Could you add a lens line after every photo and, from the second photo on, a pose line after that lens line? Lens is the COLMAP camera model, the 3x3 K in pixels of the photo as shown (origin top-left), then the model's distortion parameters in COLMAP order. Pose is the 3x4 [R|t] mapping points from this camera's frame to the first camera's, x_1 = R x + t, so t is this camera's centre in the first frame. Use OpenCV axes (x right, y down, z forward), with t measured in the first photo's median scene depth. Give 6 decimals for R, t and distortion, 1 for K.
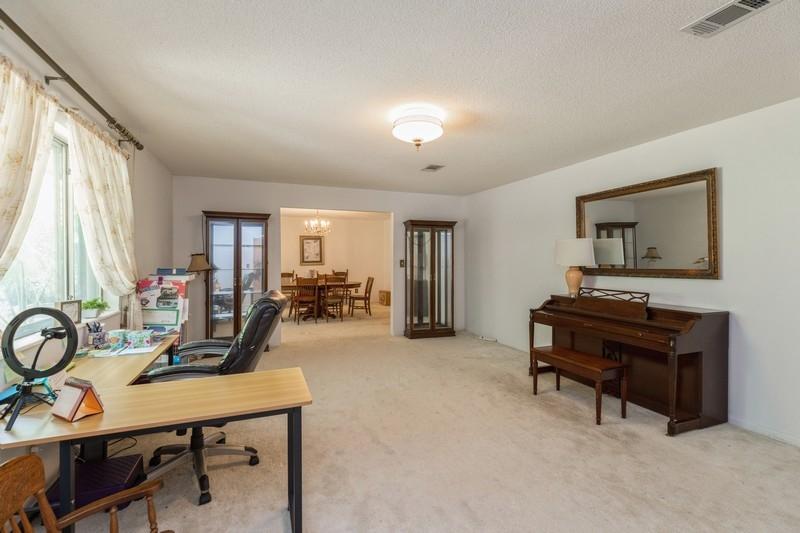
lens RADIAL K [[364.1, 0, 401.8], [0, 364.1, 257.2], [0, 0, 1]] dist [0.001656, 0.000157]
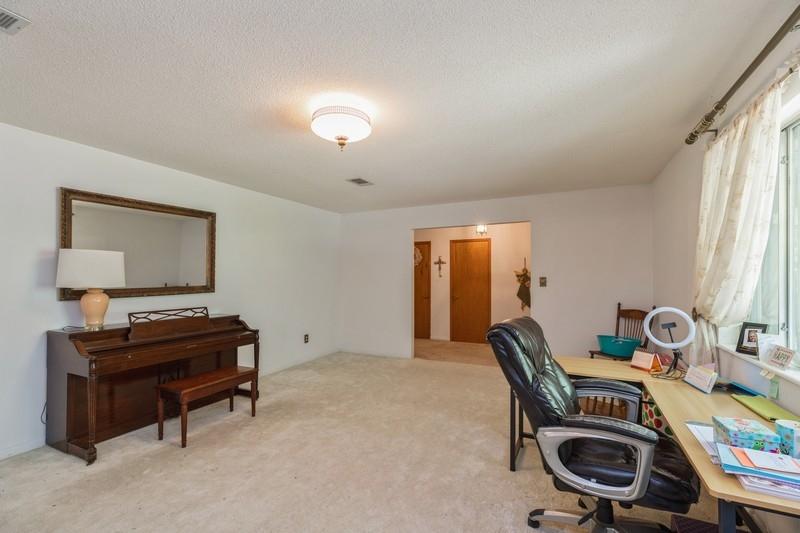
lens RADIAL K [[356.7, 0, 401.1], [0, 356.7, 270.5], [0, 0, 1]] dist [0.000731, 0.000031]
pose [[-0.670047, 0.016258, 0.742141, -0.568044], [-0.001270, 0.999734, -0.023047, 0.007162], [-0.742318, -0.016385, -0.669847, 1.241556]]
